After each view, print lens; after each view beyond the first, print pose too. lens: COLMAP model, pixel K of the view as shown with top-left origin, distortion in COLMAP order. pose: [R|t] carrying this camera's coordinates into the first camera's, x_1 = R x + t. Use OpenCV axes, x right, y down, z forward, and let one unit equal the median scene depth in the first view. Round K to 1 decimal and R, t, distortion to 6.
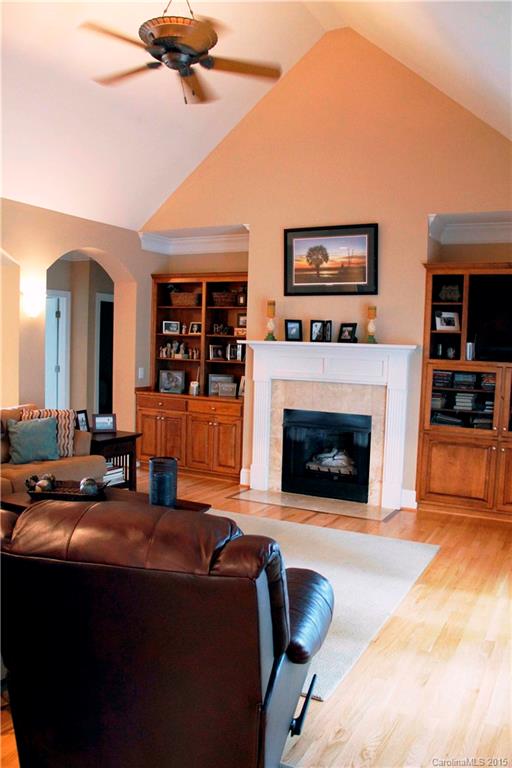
lens RADIAL K [[643.7, 0, 261.7], [0, 643.7, 381.4], [0, 0, 1]] dist [-0.151387, 0.103051]
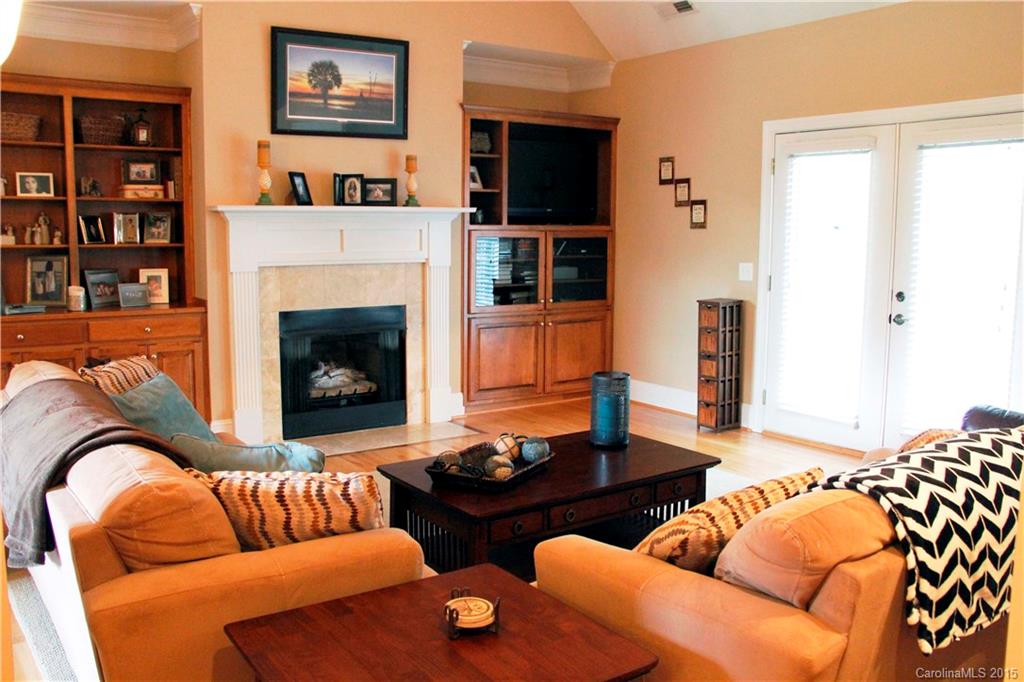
lens RADIAL K [[921.3, 0, 533.0], [0, 921.3, 314.9], [0, 0, 1]] dist [-0.072816, 0.015377]
pose [[0.461996, -0.116727, 0.879167, -0.682142], [0.062747, 0.993119, 0.098883, -0.030040], [-0.884659, 0.009481, 0.466142, 0.369757]]
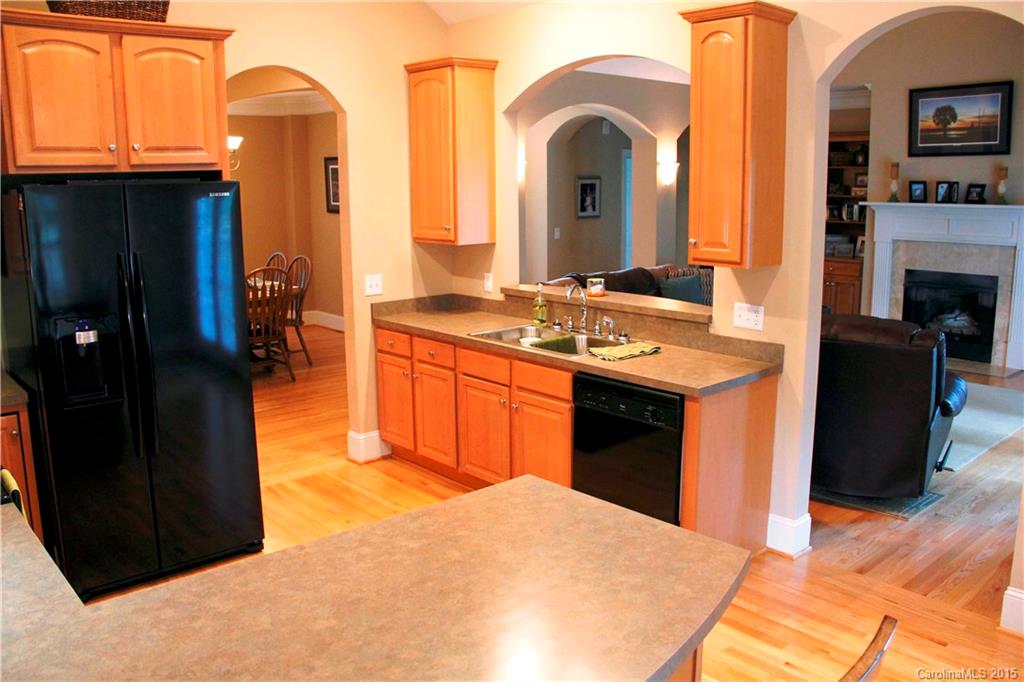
lens RADIAL K [[858.3, 0, 511.3], [0, 858.3, 336.9], [0, 0, 1]] dist [-0.151387, 0.103051]
pose [[0.934677, 0.025295, -0.354596, -0.081396], [0.016383, 0.993341, 0.114044, -0.011769], [0.355120, -0.112404, 0.928038, -0.473987]]
